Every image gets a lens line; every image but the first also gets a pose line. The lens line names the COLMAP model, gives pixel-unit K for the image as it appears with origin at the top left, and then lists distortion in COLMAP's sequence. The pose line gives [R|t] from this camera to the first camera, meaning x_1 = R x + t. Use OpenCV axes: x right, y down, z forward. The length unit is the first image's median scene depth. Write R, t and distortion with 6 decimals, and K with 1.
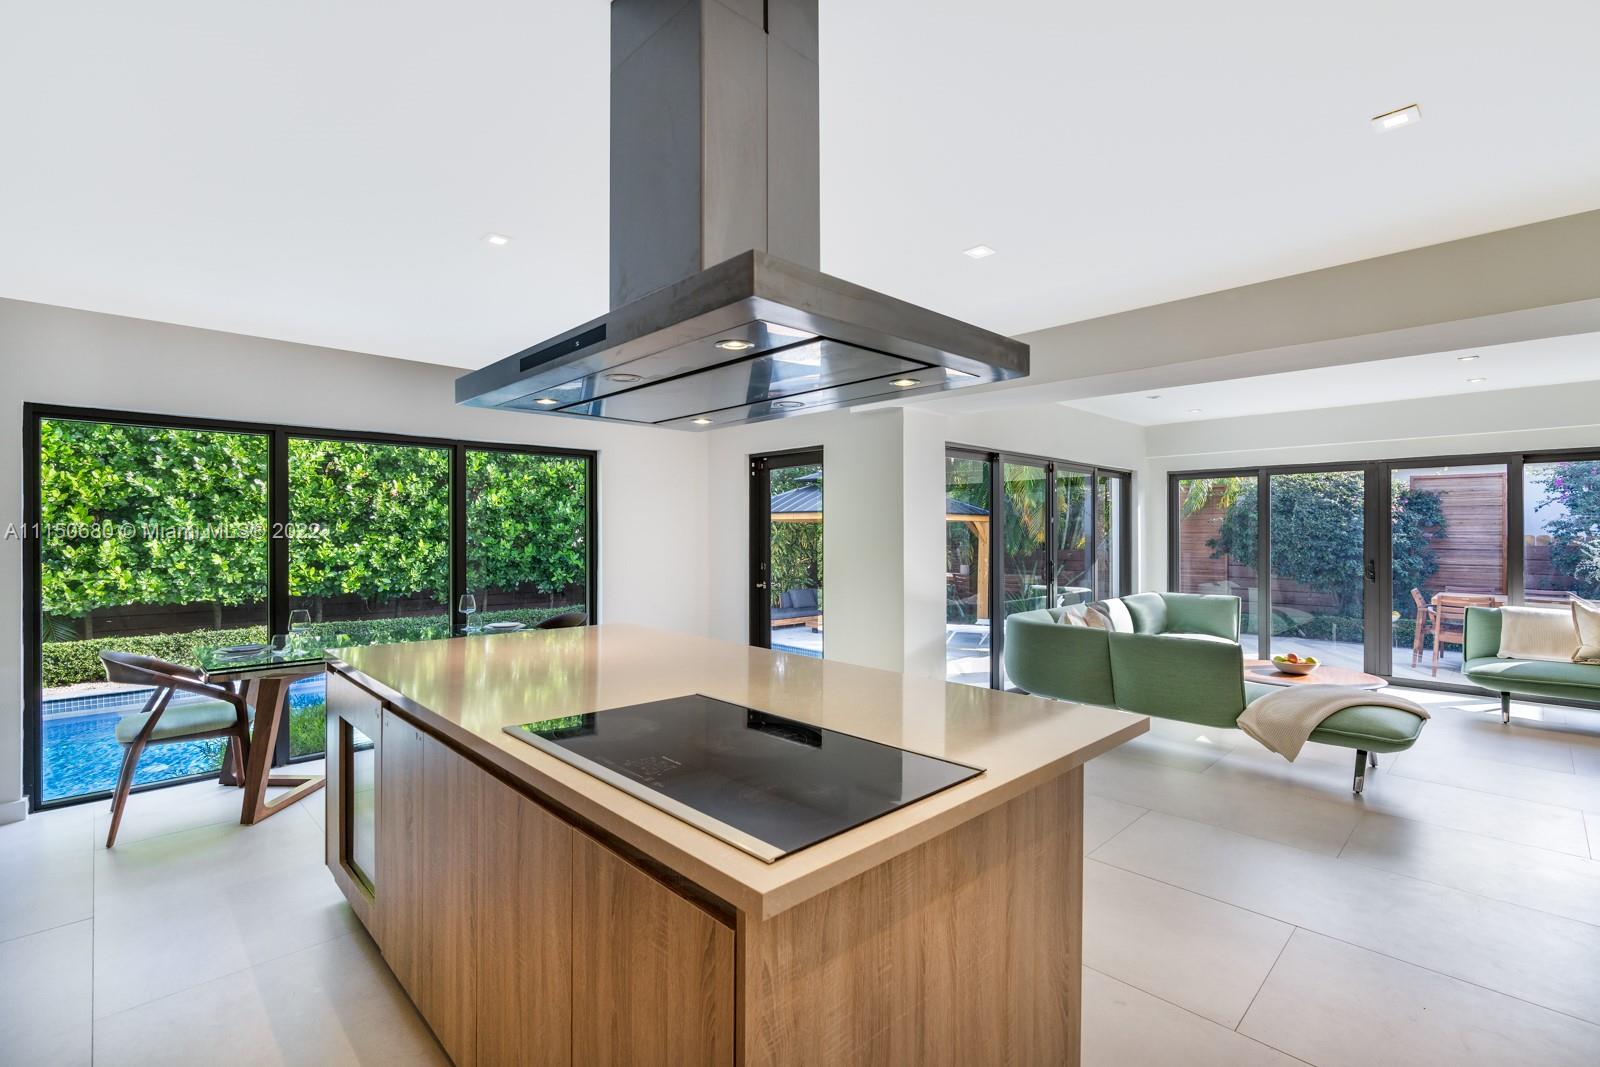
lens RADIAL K [[725.0, 0, 800.2], [0, 725.0, 531.1], [0, 0, 1]] dist [-0.005705, 0.000298]
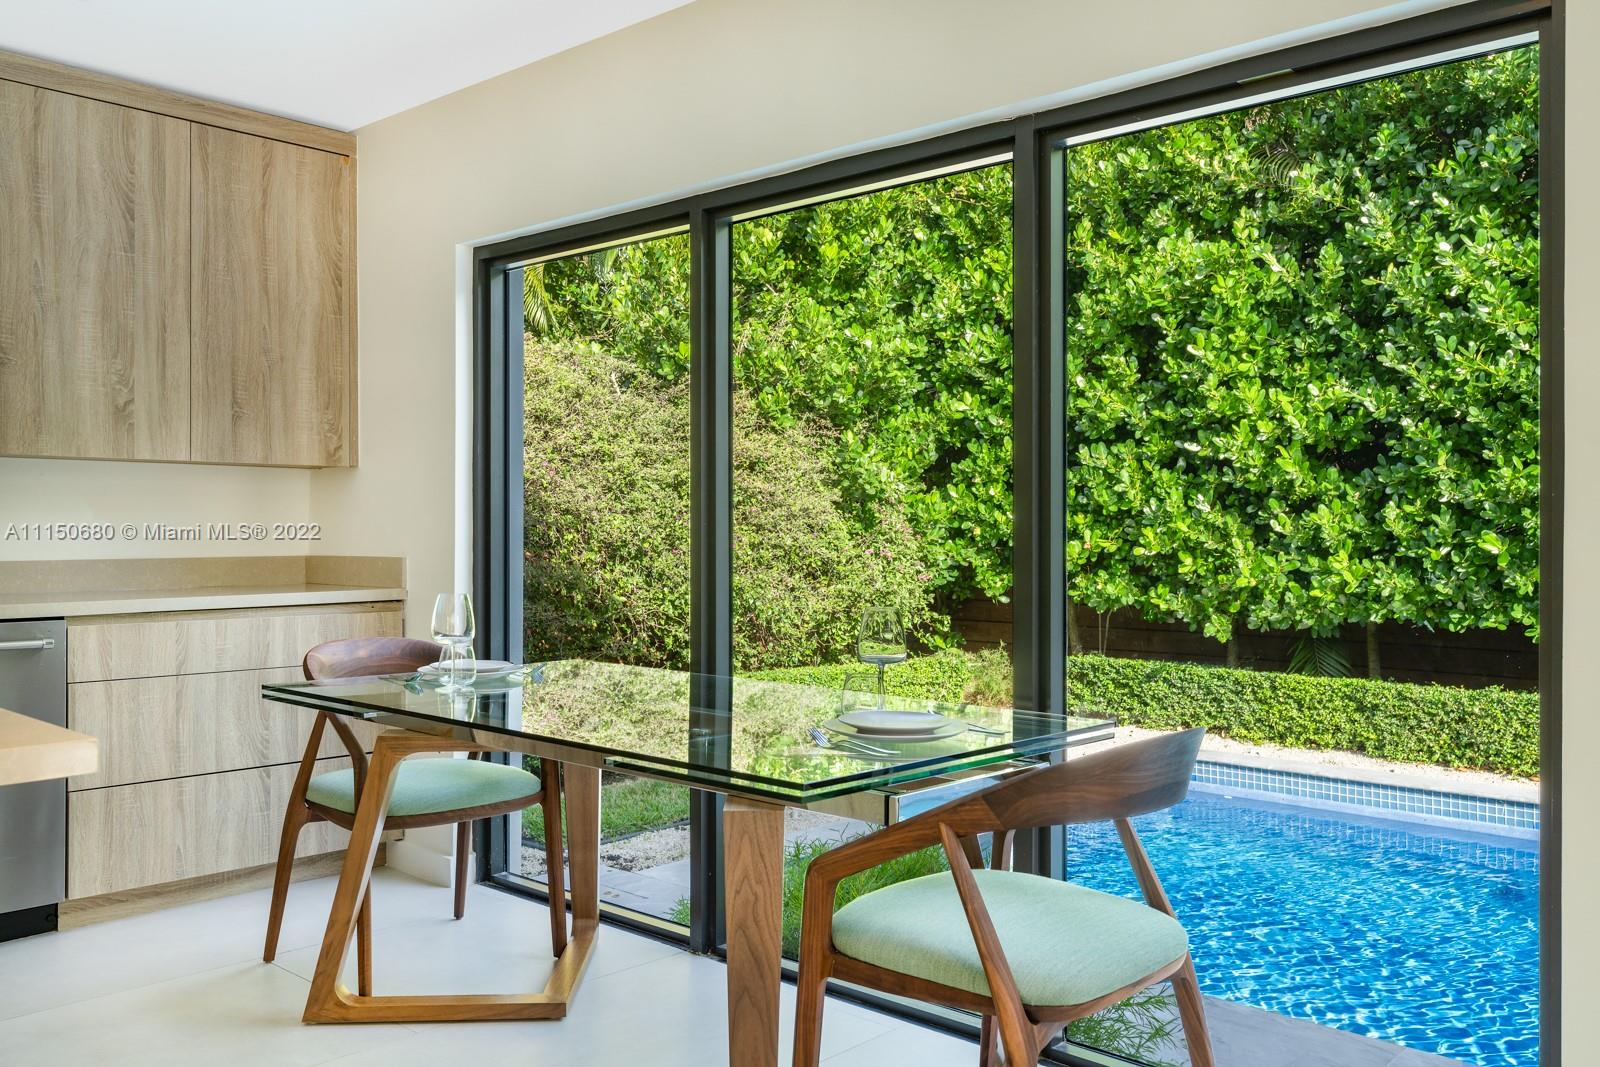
lens RADIAL K [[1319.5, 0, 788.2], [0, 1319.5, 526.8], [0, 0, 1]] dist [0.002278, -0.000034]
pose [[0.051580, 0.000550, -0.998669, 0.050047], [-0.000983, 0.999999, 0.000500, 0.029048], [0.998668, 0.000956, 0.051581, 0.497624]]
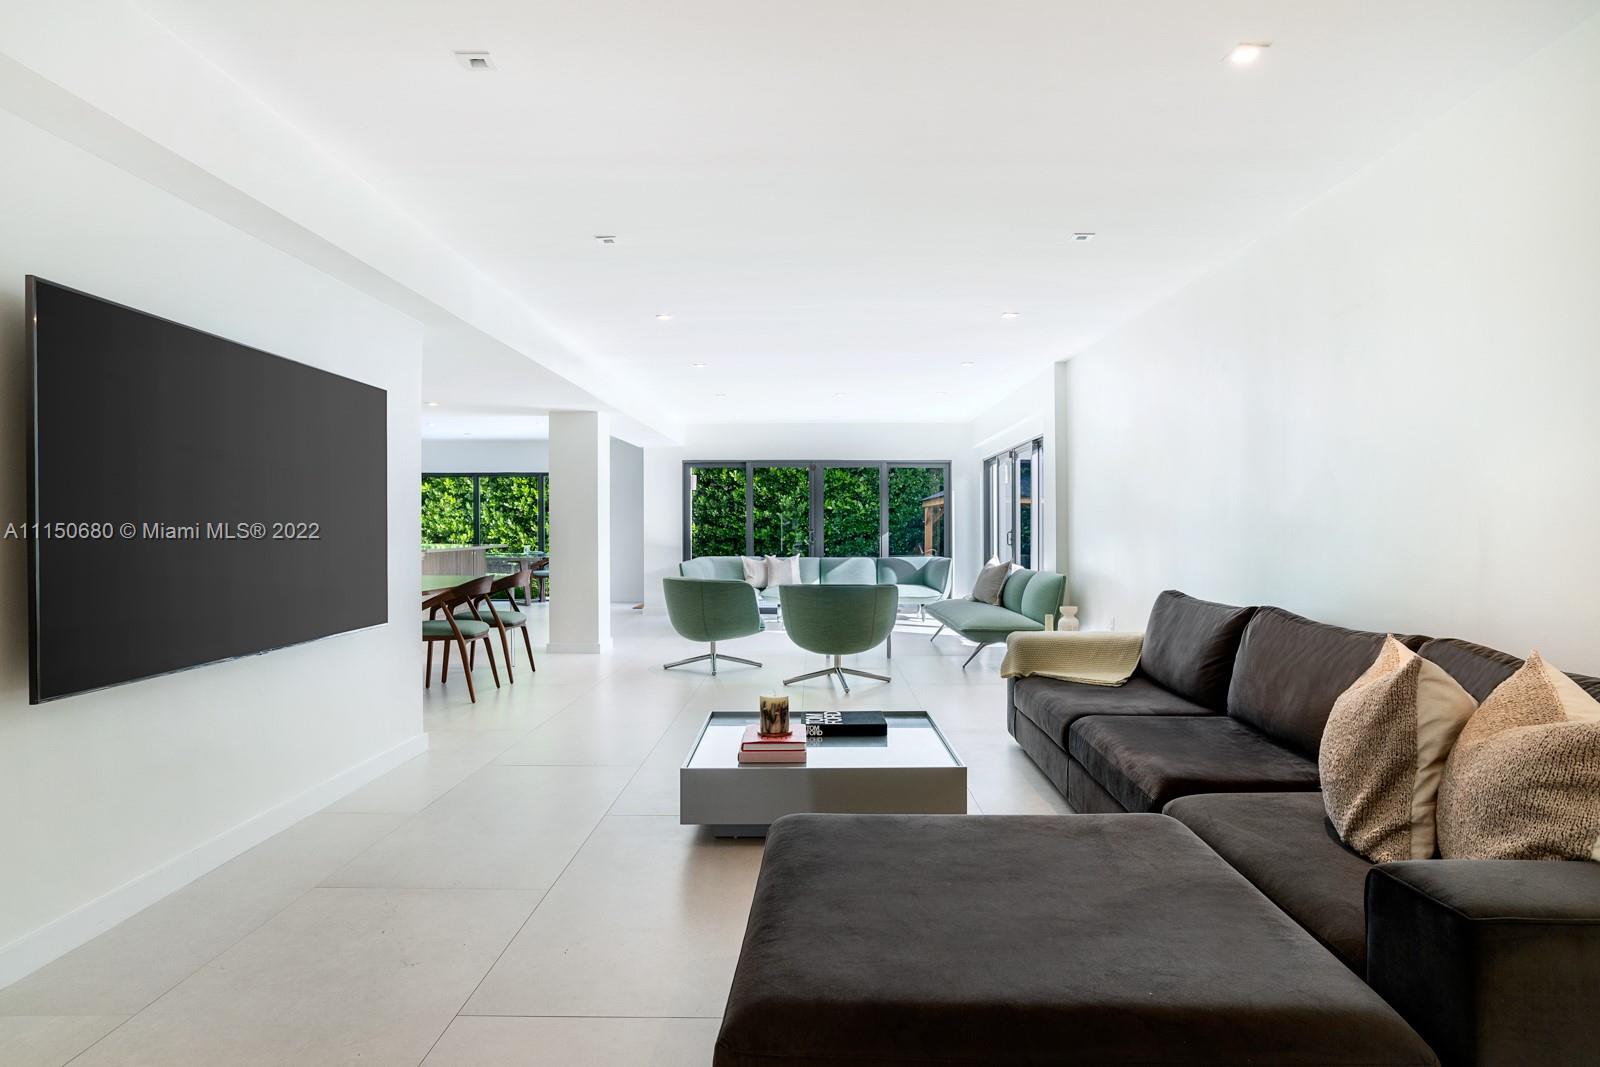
lens RADIAL K [[928.4, 0, 801.1], [0, 928.4, 532.9], [0, 0, 1]] dist [-0.007230, -0.000349]
pose [[0.704631, 0.001543, -0.709572, 1.256466], [0.001486, 0.999992, 0.003650, 0.031083], [0.709572, -0.003626, 0.704624, -0.278768]]
